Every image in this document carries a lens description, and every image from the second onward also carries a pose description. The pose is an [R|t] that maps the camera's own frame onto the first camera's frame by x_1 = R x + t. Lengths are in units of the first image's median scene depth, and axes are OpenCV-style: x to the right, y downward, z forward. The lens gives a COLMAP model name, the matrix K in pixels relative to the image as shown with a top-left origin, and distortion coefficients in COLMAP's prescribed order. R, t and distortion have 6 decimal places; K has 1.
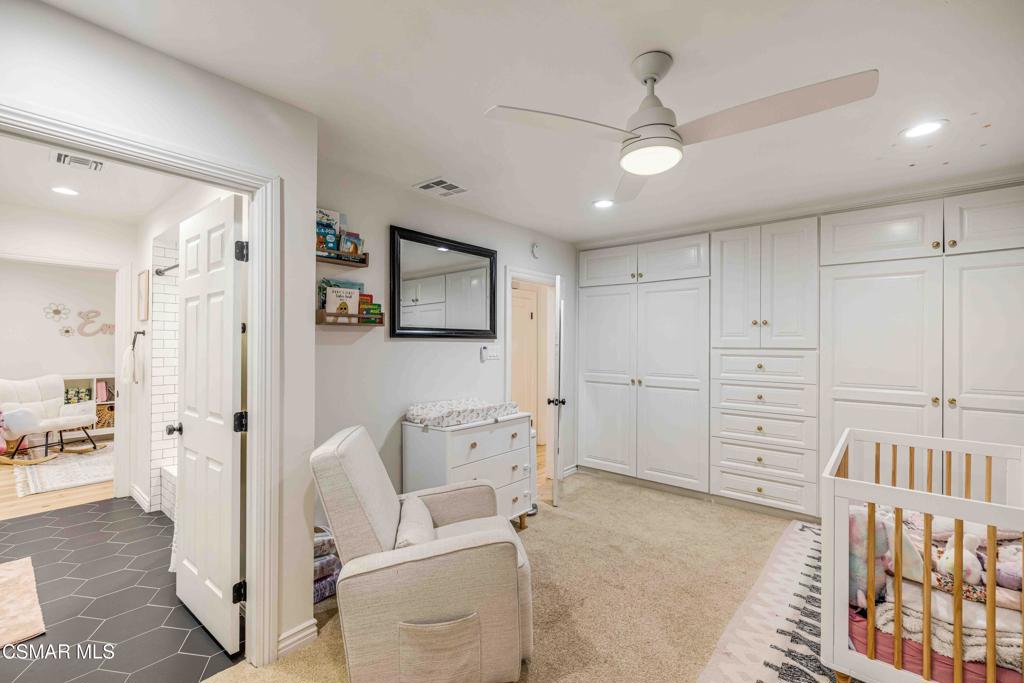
lens RADIAL K [[435.0, 0, 510.4], [0, 435.0, 340.9], [0, 0, 1]] dist [-0.002238, 0.000637]
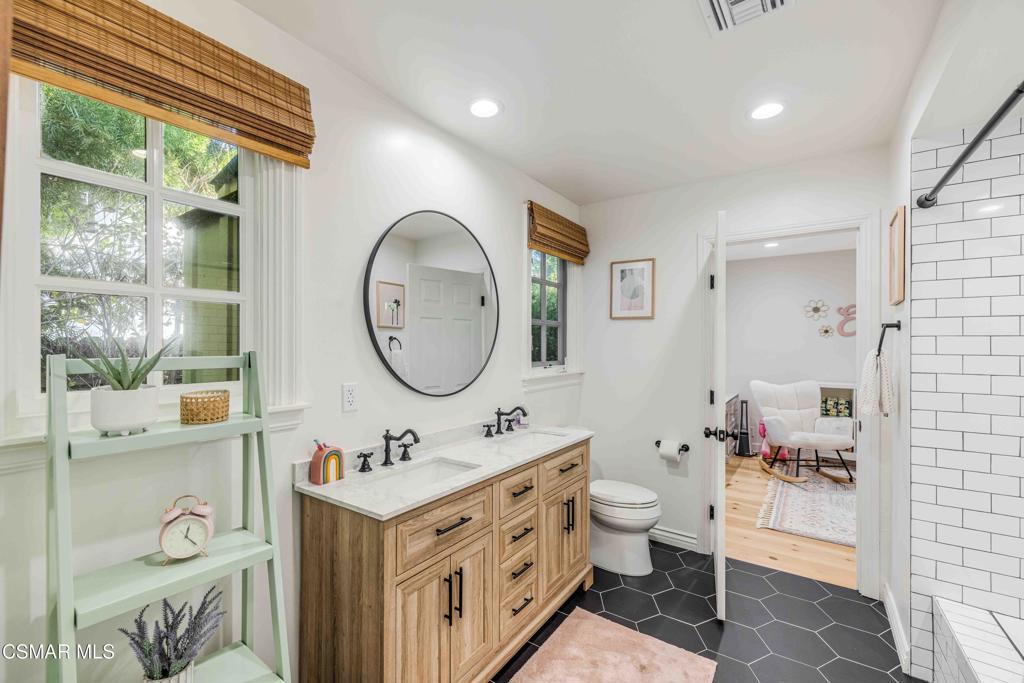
lens RADIAL K [[435.0, 0, 509.4], [0, 435.0, 341.5], [0, 0, 1]] dist [-0.002238, 0.000637]
pose [[0.093479, -0.007594, -0.995592, -0.238726], [0.003342, 0.999968, -0.007313, 0.002987], [0.995616, -0.002643, 0.093501, 0.318786]]
